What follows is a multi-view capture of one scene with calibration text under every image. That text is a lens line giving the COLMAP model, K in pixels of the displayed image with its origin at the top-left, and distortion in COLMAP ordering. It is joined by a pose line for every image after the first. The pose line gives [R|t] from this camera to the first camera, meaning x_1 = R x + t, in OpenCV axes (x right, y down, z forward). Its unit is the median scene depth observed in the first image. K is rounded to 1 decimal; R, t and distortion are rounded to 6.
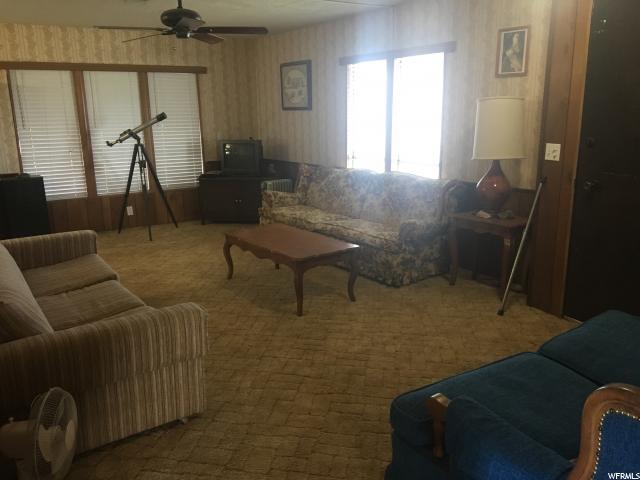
lens RADIAL K [[546.6, 0, 320.9], [0, 546.6, 240.3], [0, 0, 1]] dist [0.091623, -0.139389]
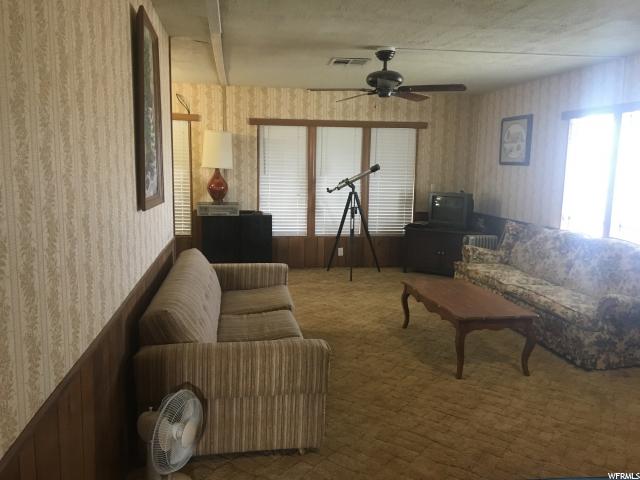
lens RADIAL K [[546.6, 0, 320.9], [0, 546.6, 240.3], [0, 0, 1]] dist [0.091623, -0.139389]
pose [[0.895352, 0.094331, -0.435254, 0.104765], [-0.133738, 0.989154, -0.060735, -0.006198], [0.424804, 0.112589, 0.898257, 0.013633]]
